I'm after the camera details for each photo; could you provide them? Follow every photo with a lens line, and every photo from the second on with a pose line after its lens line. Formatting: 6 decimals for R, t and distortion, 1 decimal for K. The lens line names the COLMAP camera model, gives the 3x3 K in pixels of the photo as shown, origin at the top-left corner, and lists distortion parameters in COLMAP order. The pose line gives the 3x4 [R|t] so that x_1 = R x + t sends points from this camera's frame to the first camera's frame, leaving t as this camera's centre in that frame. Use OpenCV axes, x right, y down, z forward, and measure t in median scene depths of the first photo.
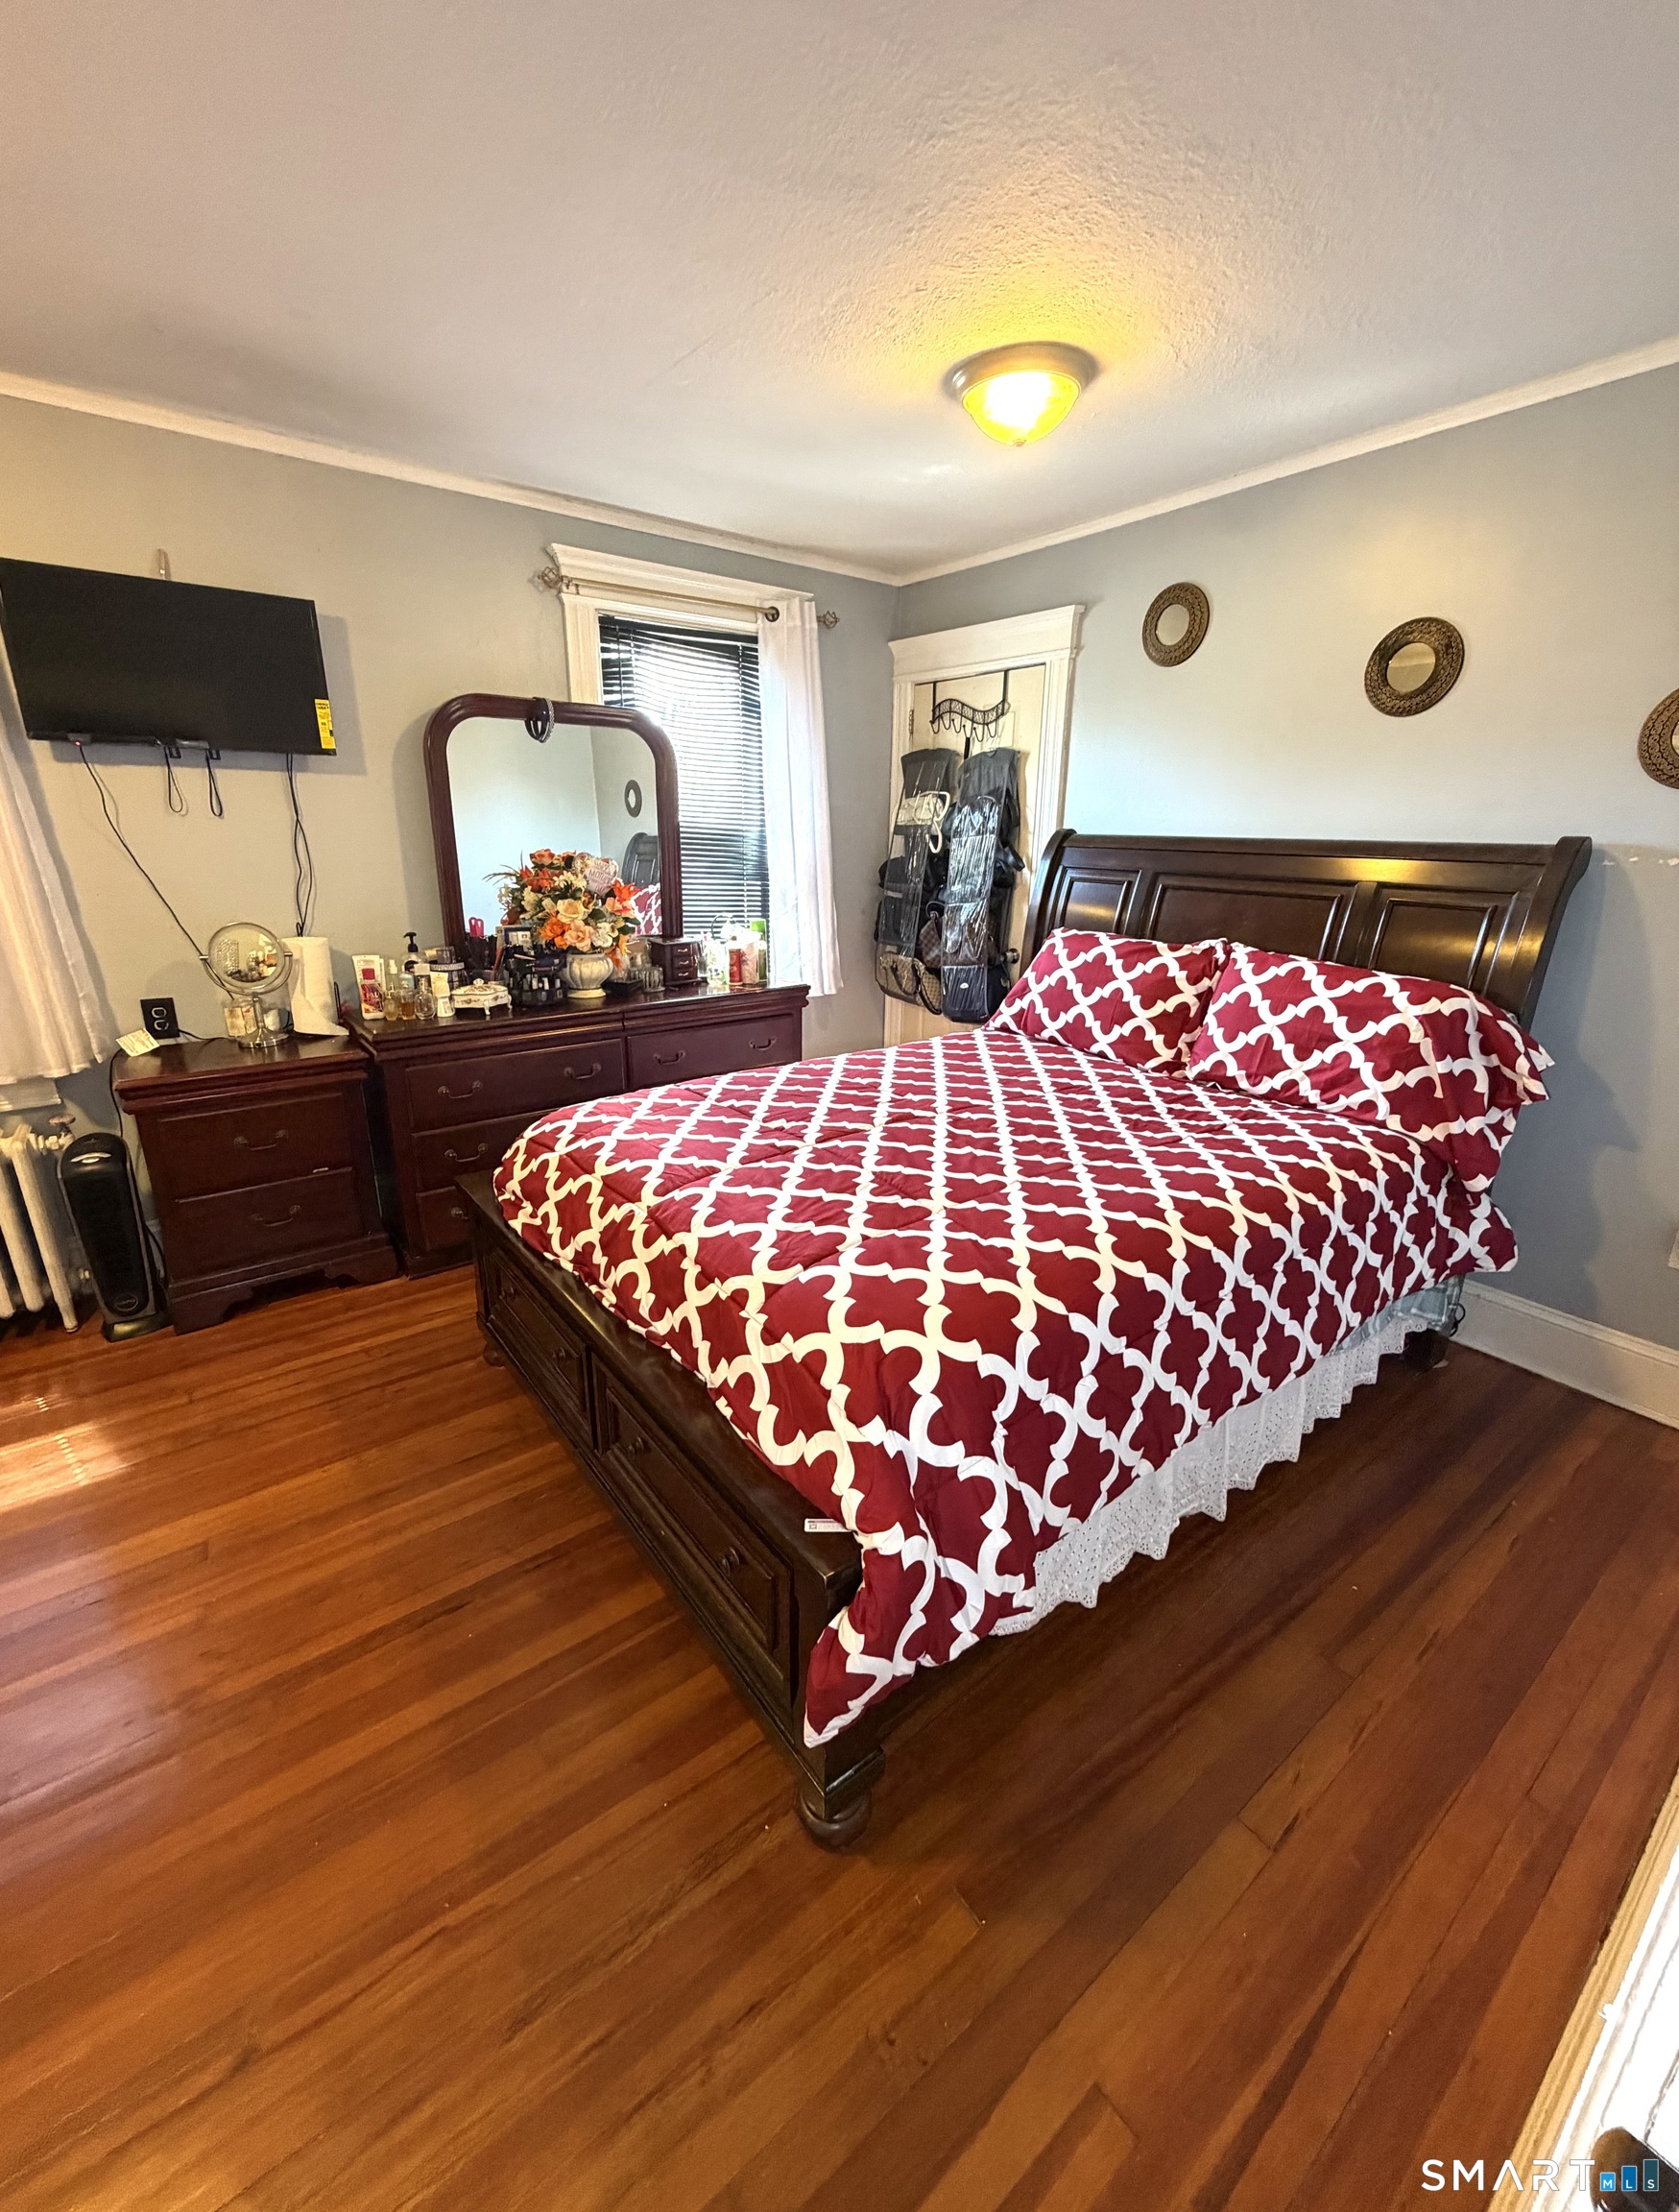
lens RADIAL K [[898.0, 0, 841.0], [0, 898.0, 1111.3], [0, 0, 1]] dist [0.001575, 0.000002]
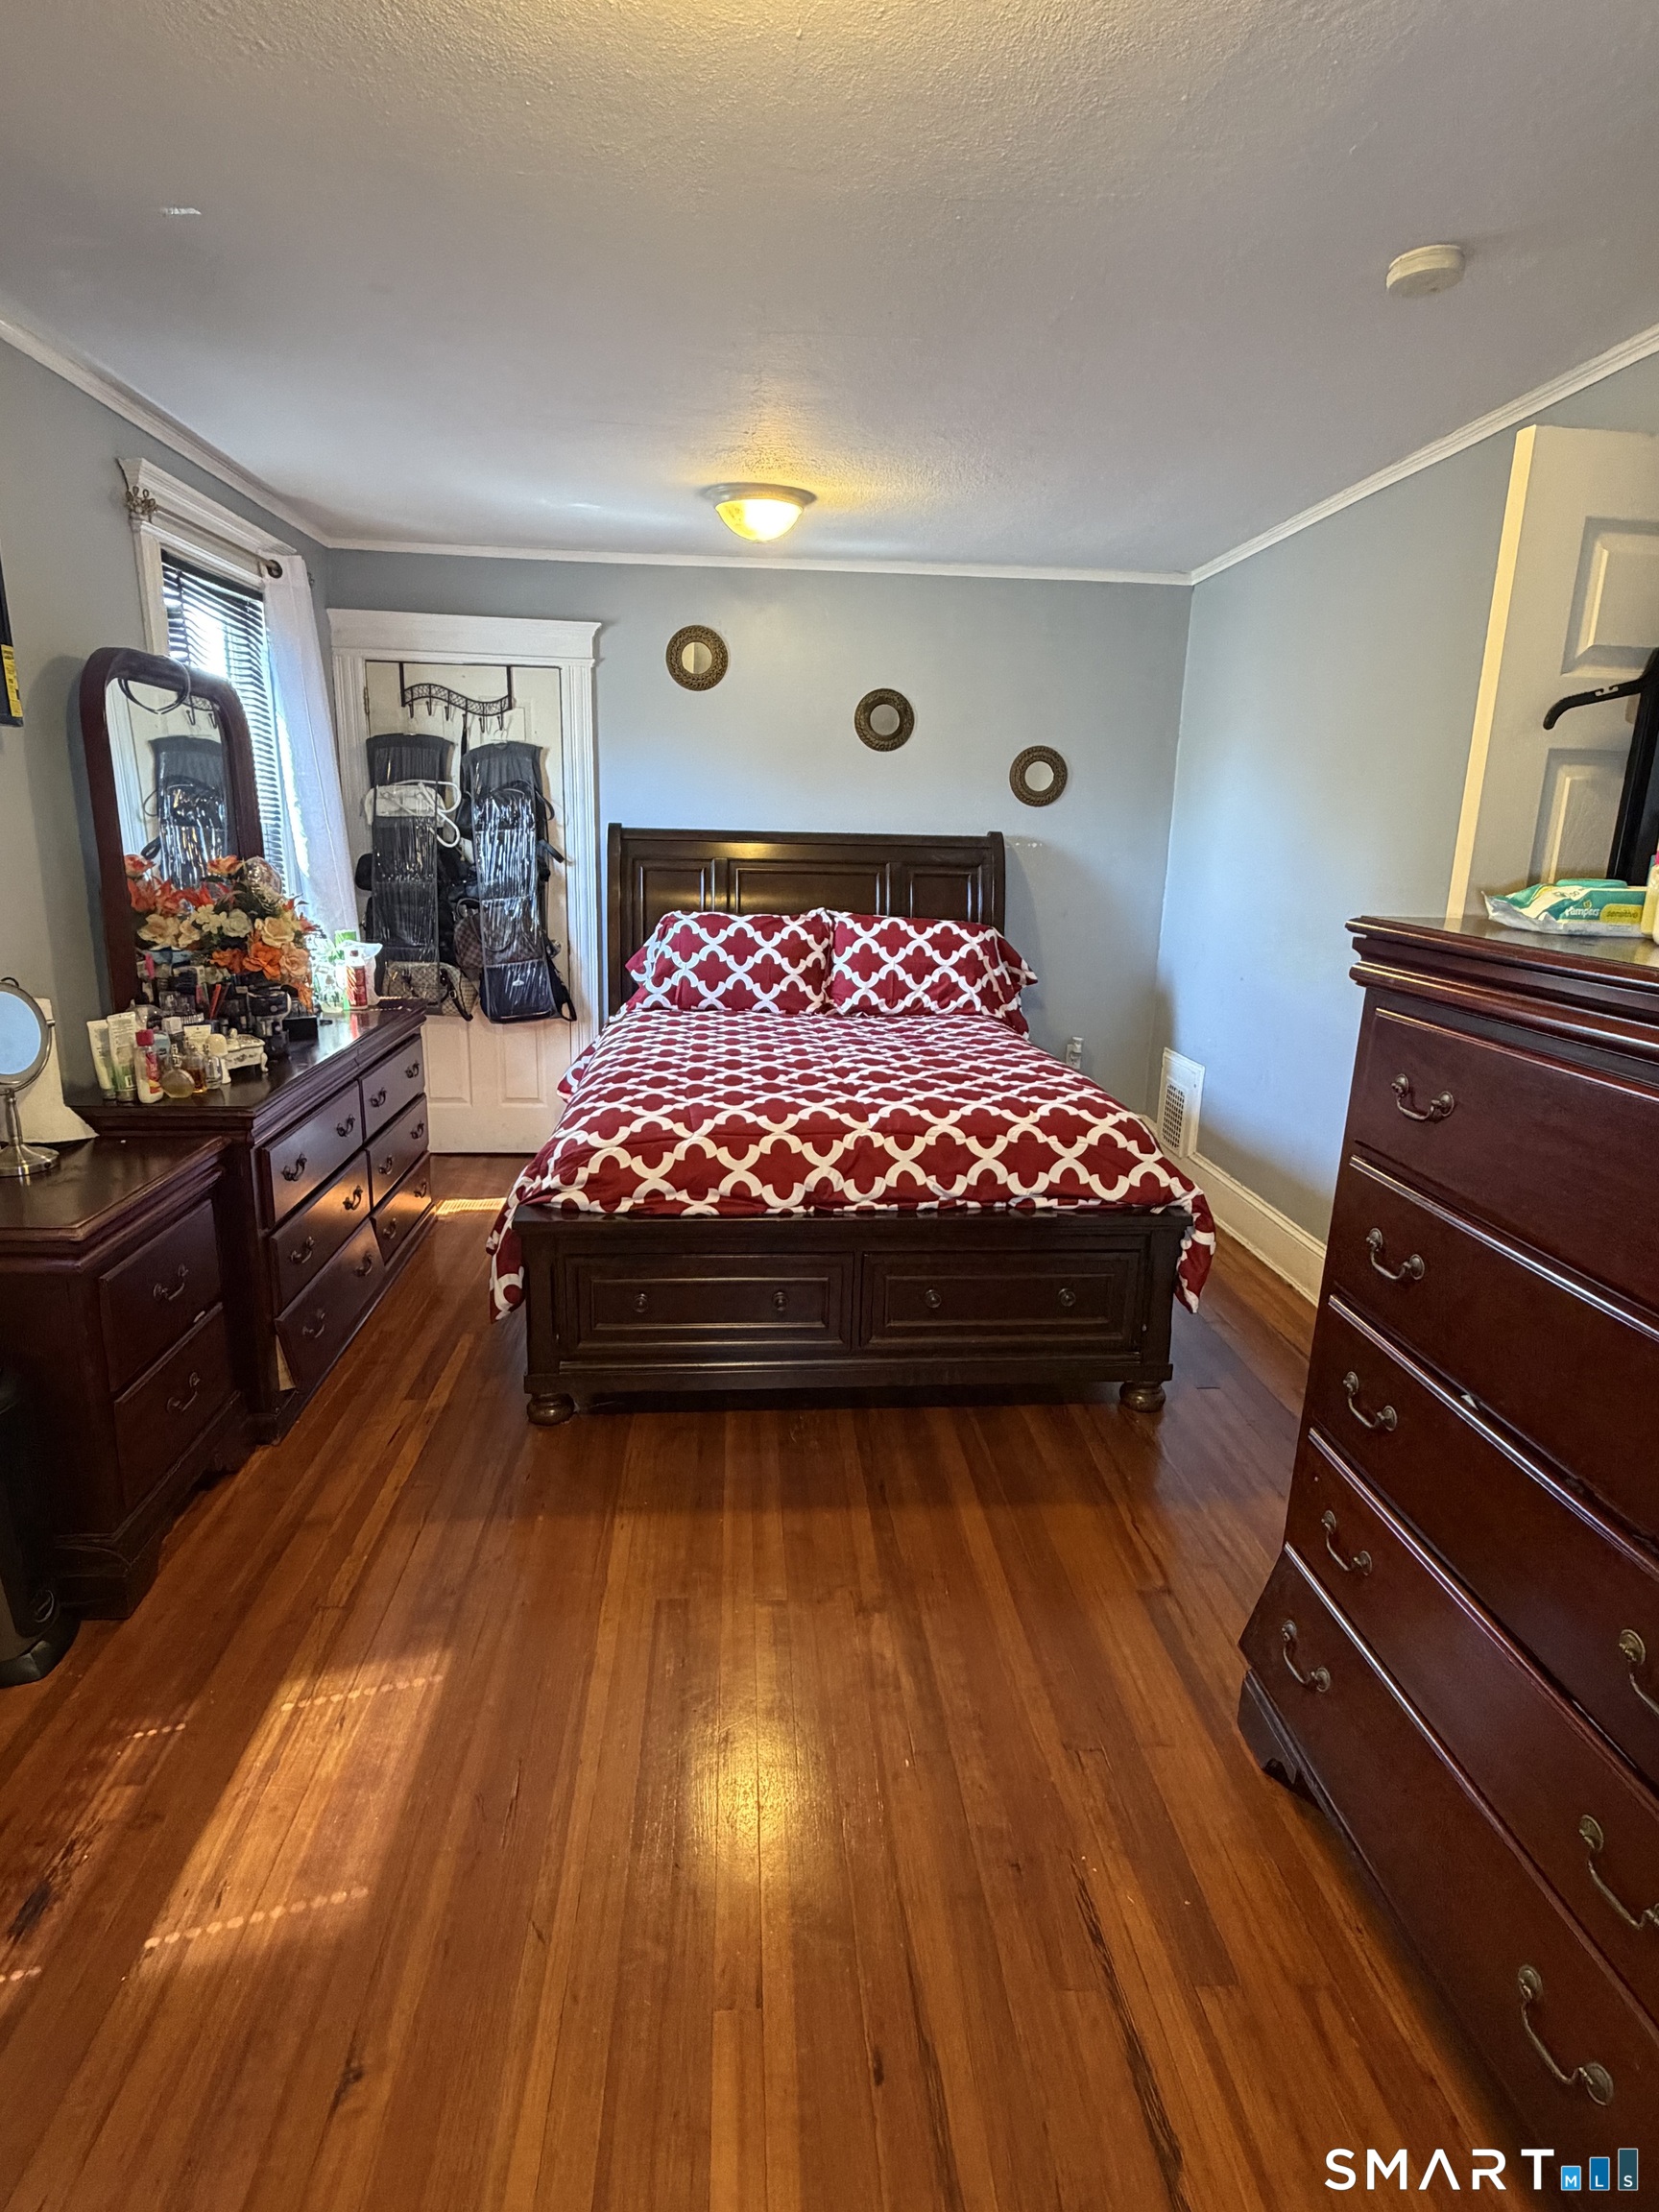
lens RADIAL K [[1180.1, 0, 831.5], [0, 1180.1, 1099.6], [0, 0, 1]] dist [0.001205, -0.000971]
pose [[0.533312, -0.198199, 0.822372, -1.186917], [0.241232, 0.967430, 0.076720, -0.056761], [-0.810793, 0.157467, 0.563754, 0.065952]]
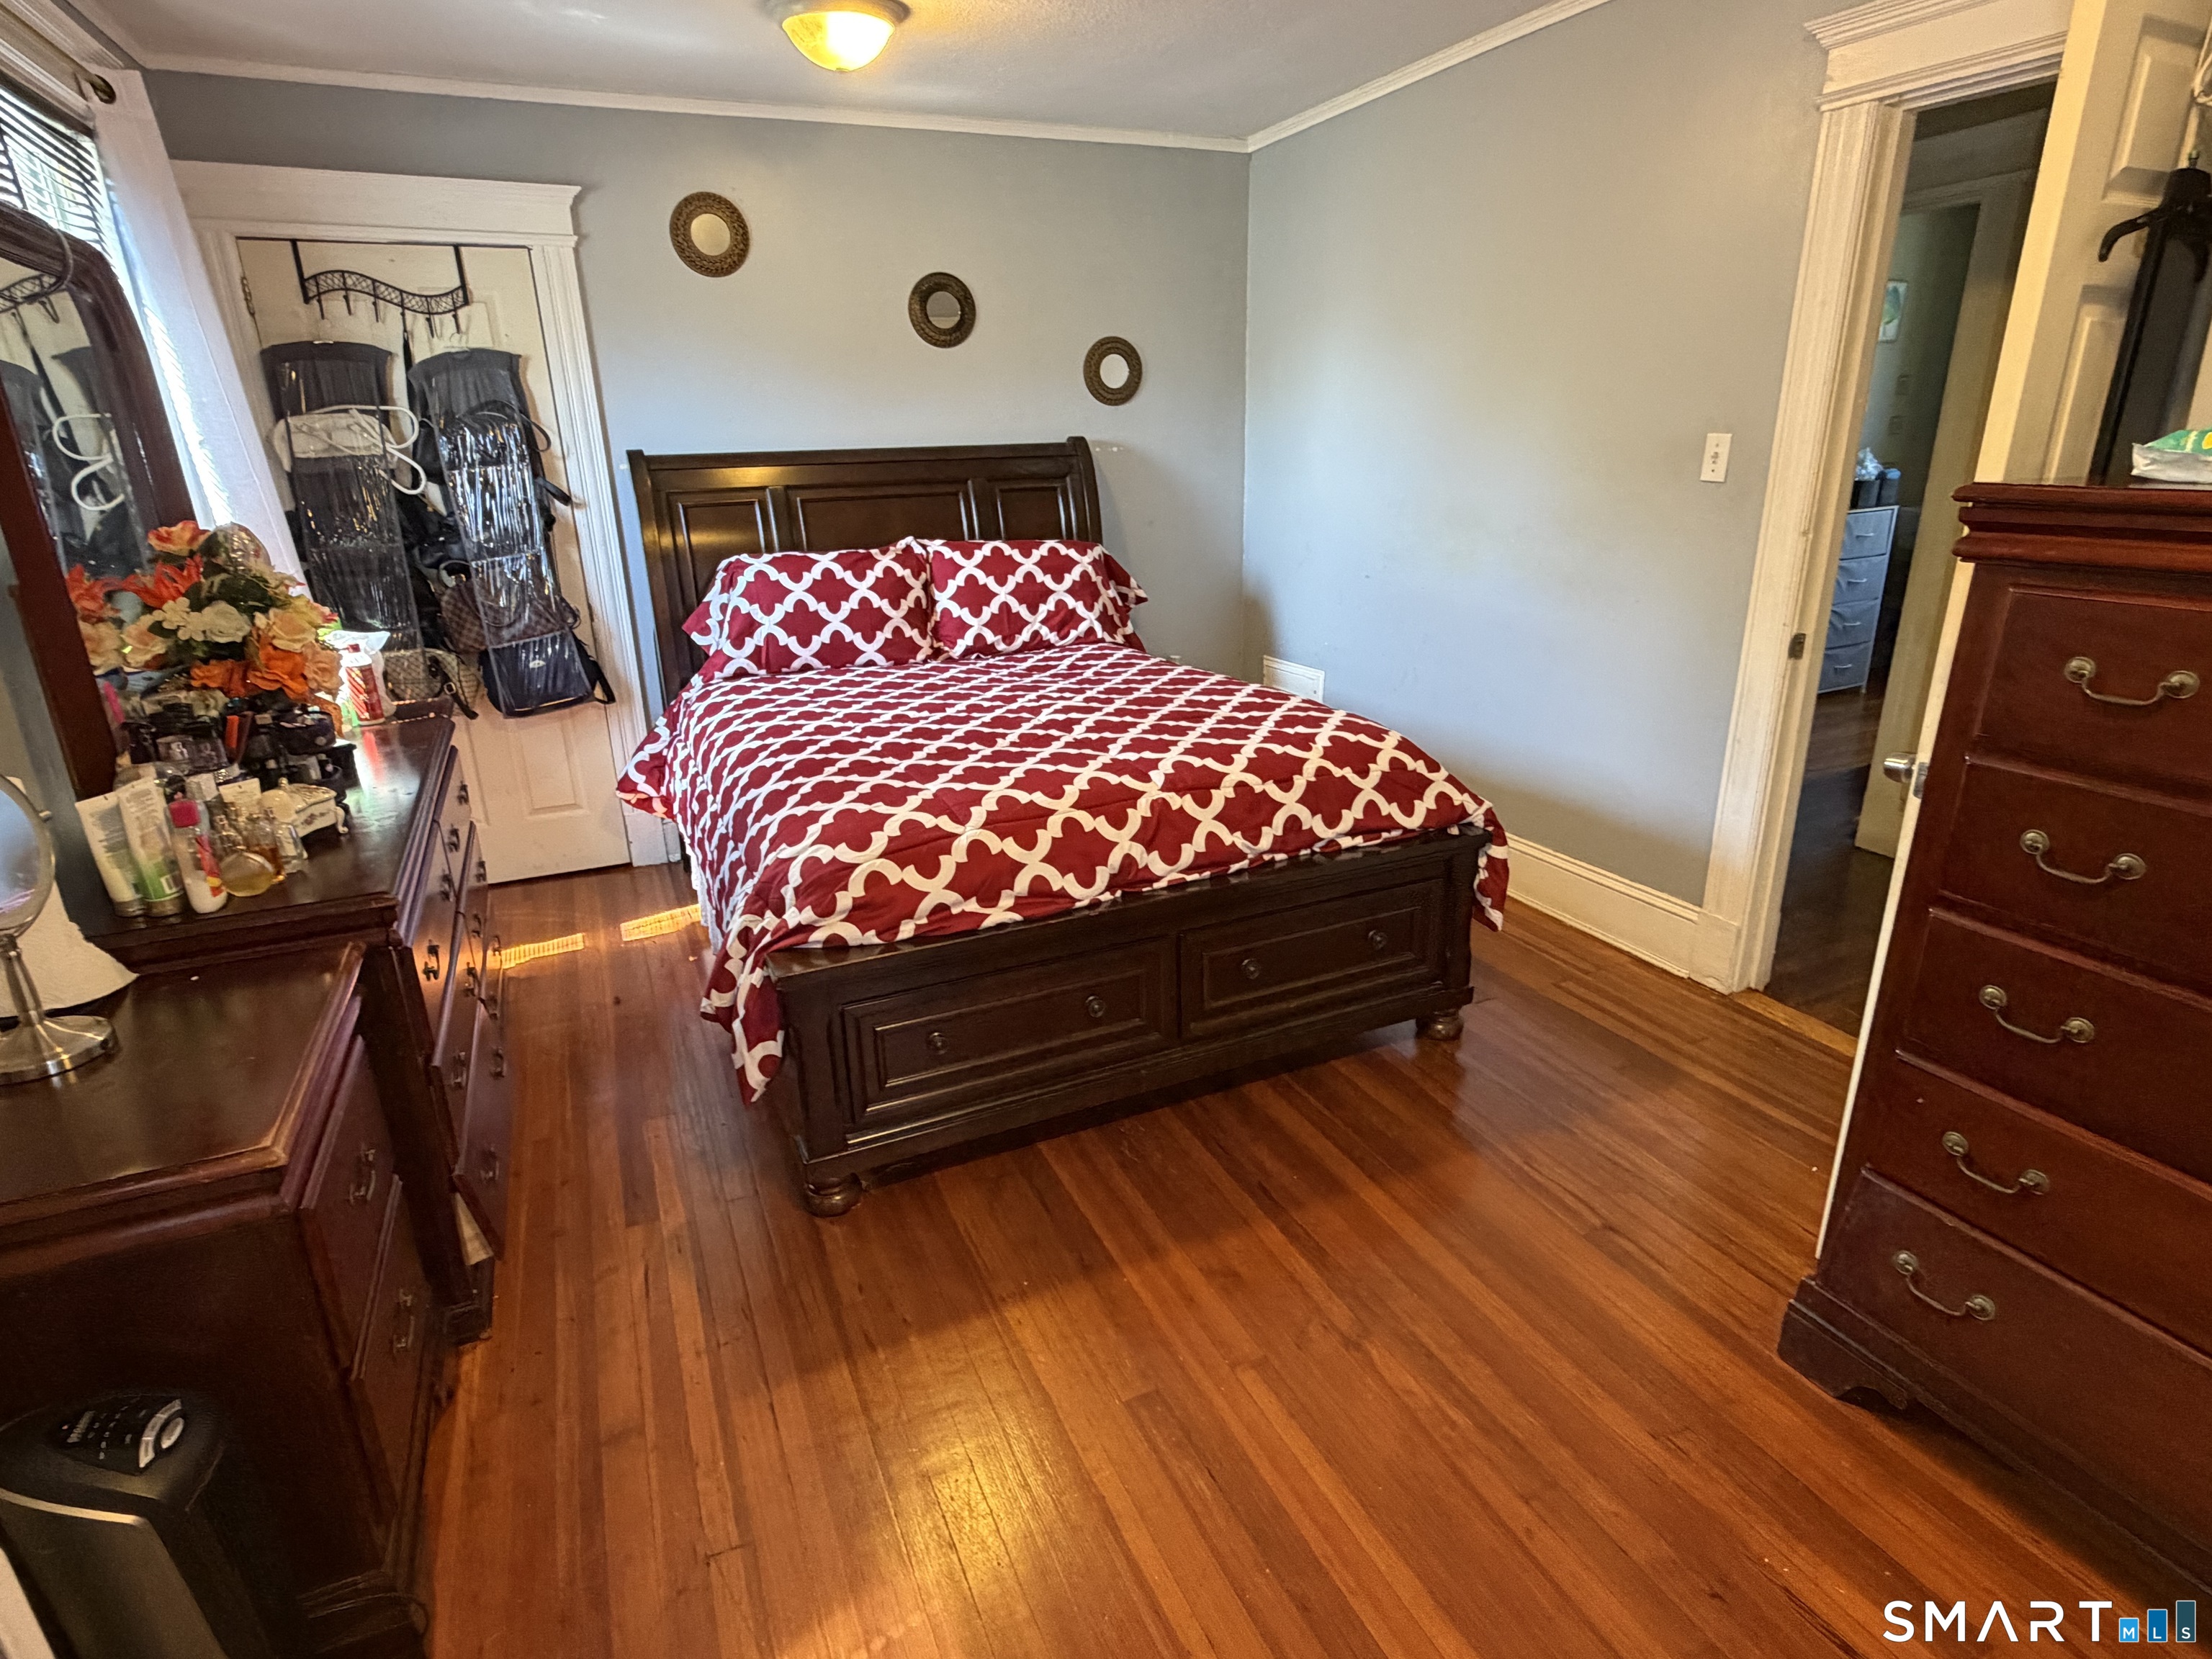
lens RADIAL K [[1180.1, 0, 1104.8], [0, 1180.1, 833.2], [0, 0, 1]] dist [0.001205, -0.000971]
pose [[0.216267, -0.333341, 0.917667, -1.148815], [0.325002, 0.910886, 0.254285, -0.171224], [-0.920653, 0.243250, 0.305331, 0.466818]]
